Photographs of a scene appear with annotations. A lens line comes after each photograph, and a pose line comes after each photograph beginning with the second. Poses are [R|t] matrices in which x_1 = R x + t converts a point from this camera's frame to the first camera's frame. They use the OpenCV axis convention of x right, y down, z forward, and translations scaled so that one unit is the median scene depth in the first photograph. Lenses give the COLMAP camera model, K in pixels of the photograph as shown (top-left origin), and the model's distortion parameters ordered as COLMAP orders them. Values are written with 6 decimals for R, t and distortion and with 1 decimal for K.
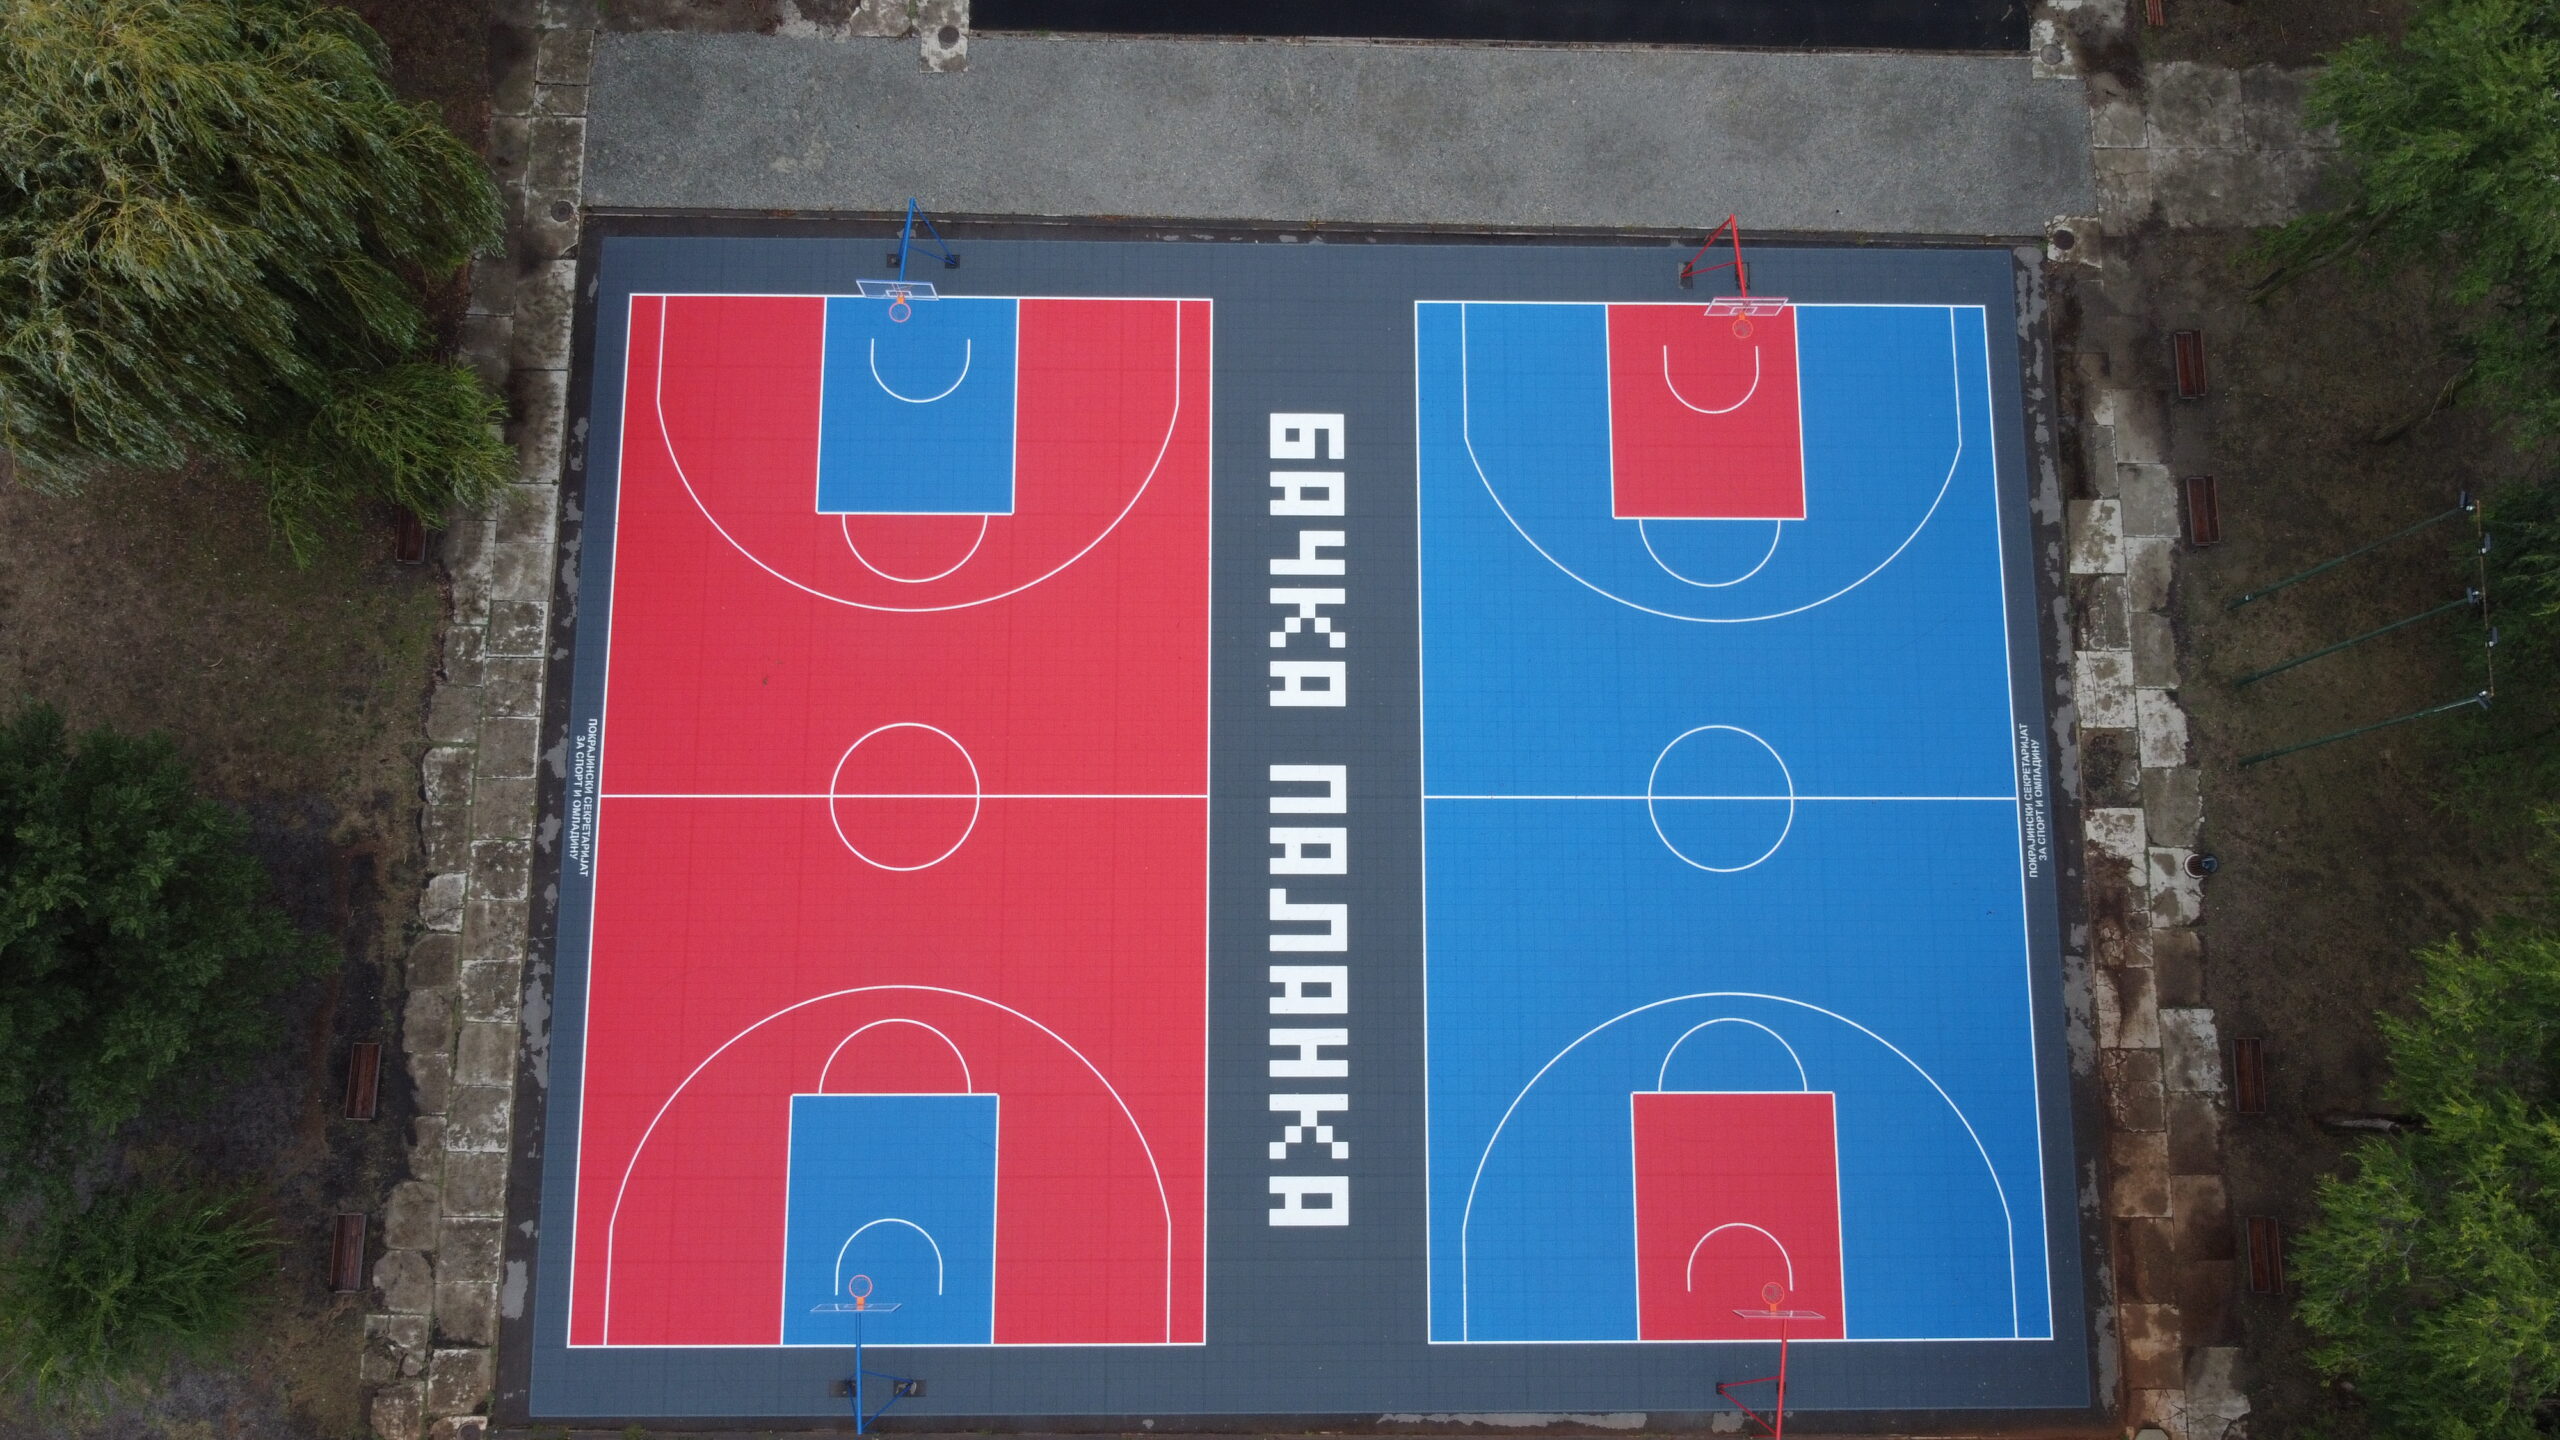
lens RADIAL K [[1905.1, 0, 1291.4], [0, 1905.1, 712.8], [0, 0, 1]] dist [0.001643, -0.009871]
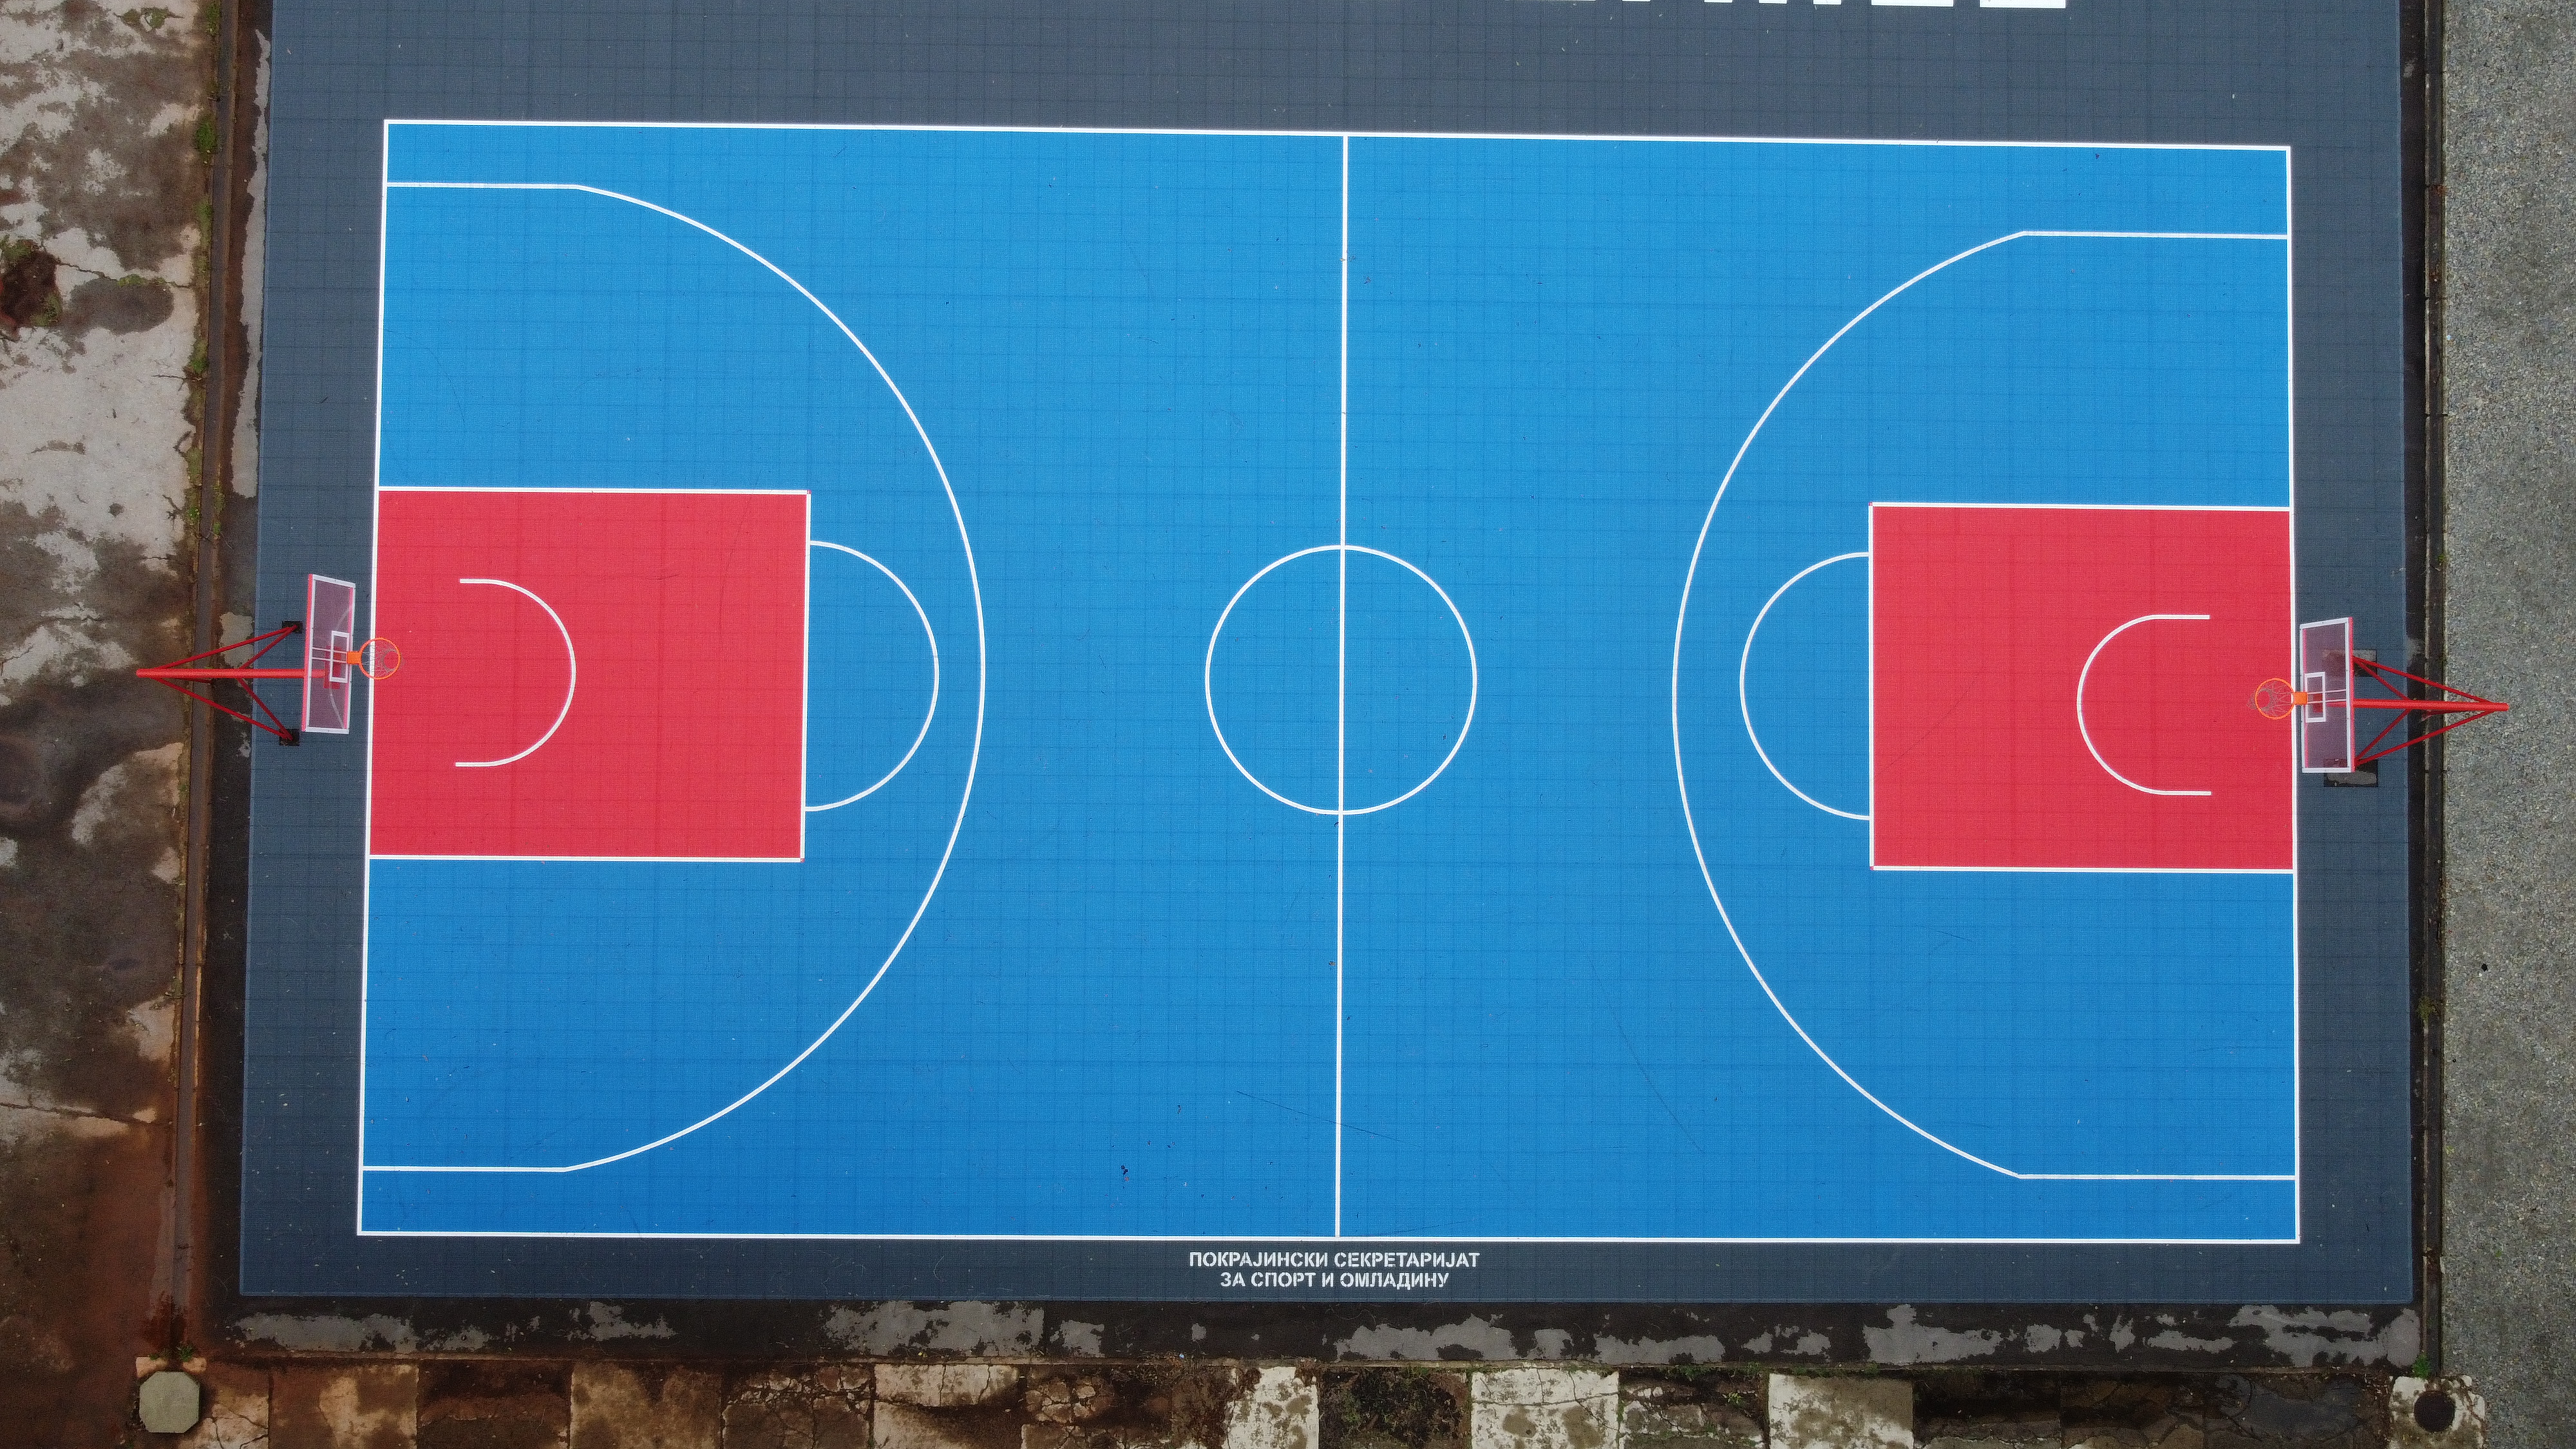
lens RADIAL K [[1917.0, 0, 1308.8], [0, 1917.0, 704.5], [0, 0, 1]] dist [0.001643, -0.009871]
pose [[-0.008980, 0.998178, -0.059669, 0.265852], [-0.988061, 0.000321, 0.154064, -0.030252], [0.153803, 0.060340, 0.986258, 0.463237]]
